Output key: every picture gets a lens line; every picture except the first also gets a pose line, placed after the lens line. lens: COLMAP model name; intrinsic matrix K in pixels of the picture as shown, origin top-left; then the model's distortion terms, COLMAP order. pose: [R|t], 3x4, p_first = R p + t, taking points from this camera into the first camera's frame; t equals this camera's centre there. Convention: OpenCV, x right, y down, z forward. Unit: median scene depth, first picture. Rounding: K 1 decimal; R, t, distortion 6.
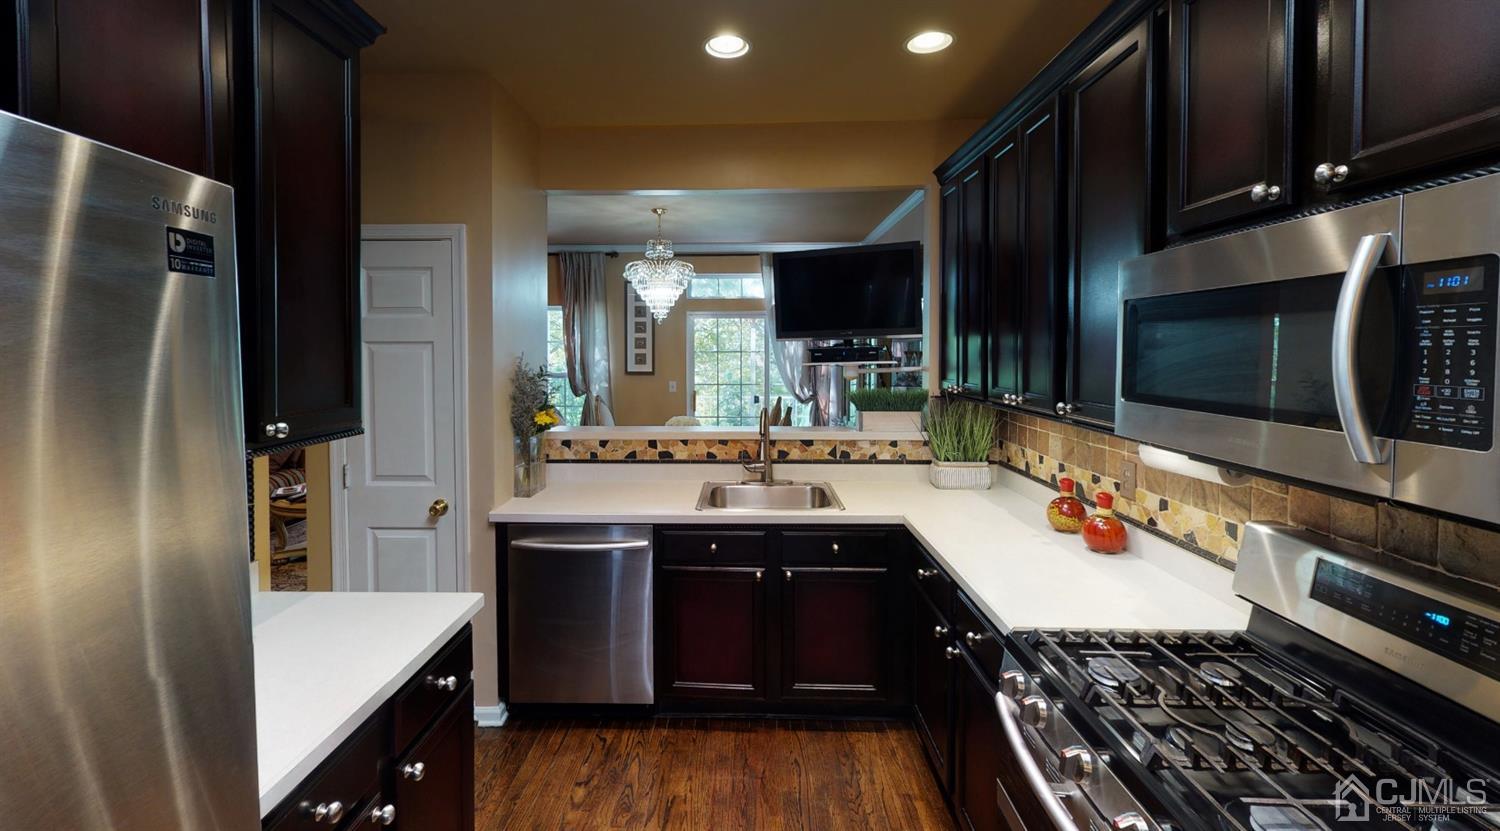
lens RADIAL K [[609.9, 0, 729.0], [0, 609.9, 363.0], [0, 0, 1]] dist [0.000673, -0.000016]
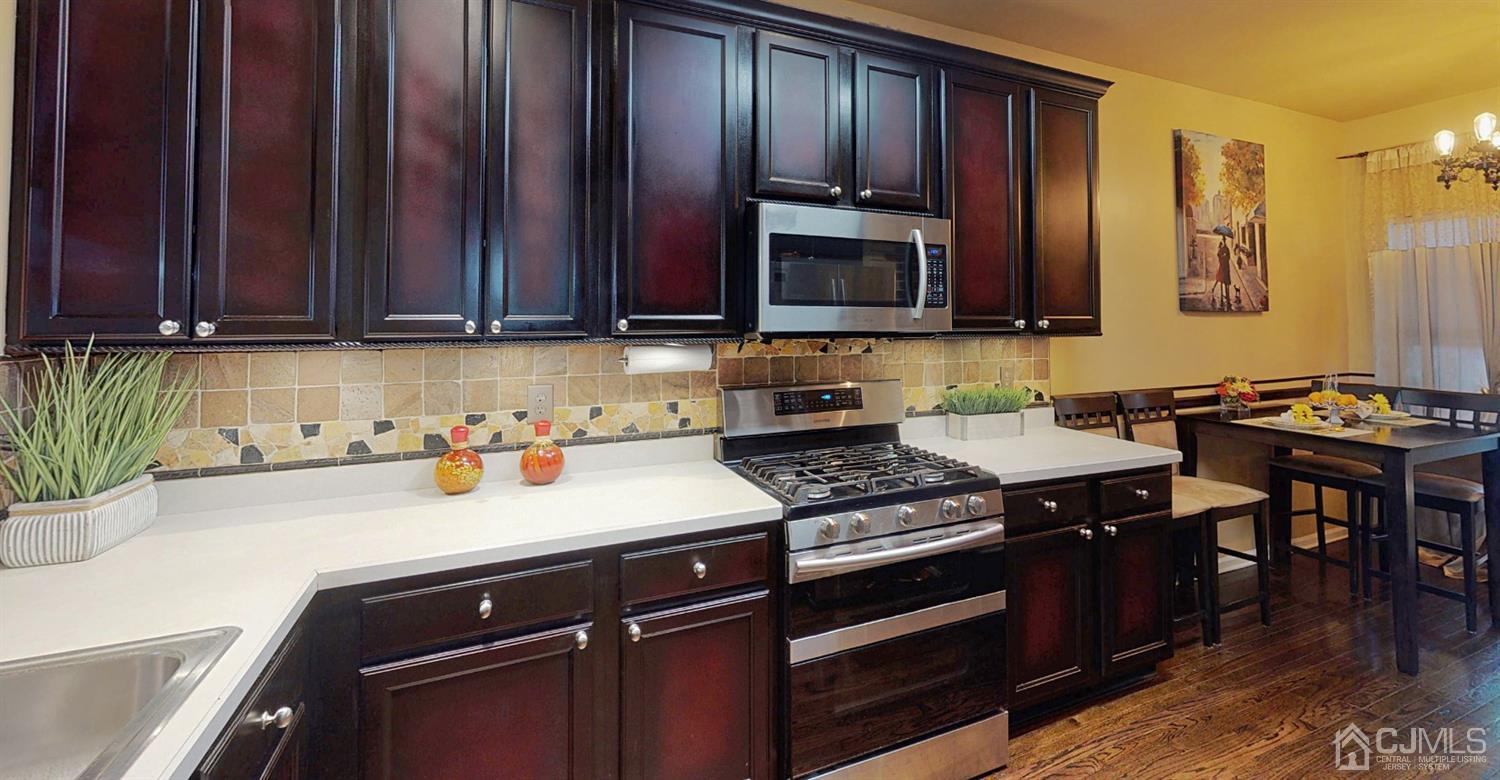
lens RADIAL K [[624.3, 0, 790.6], [0, 624.3, 303.4], [0, 0, 1]] dist [0.000634, 0.000008]
pose [[-0.450736, 0.024896, 0.892310, -0.283602], [0.020524, 0.999636, -0.017523, 0.036969], [-0.892421, 0.010415, -0.451082, 0.722923]]
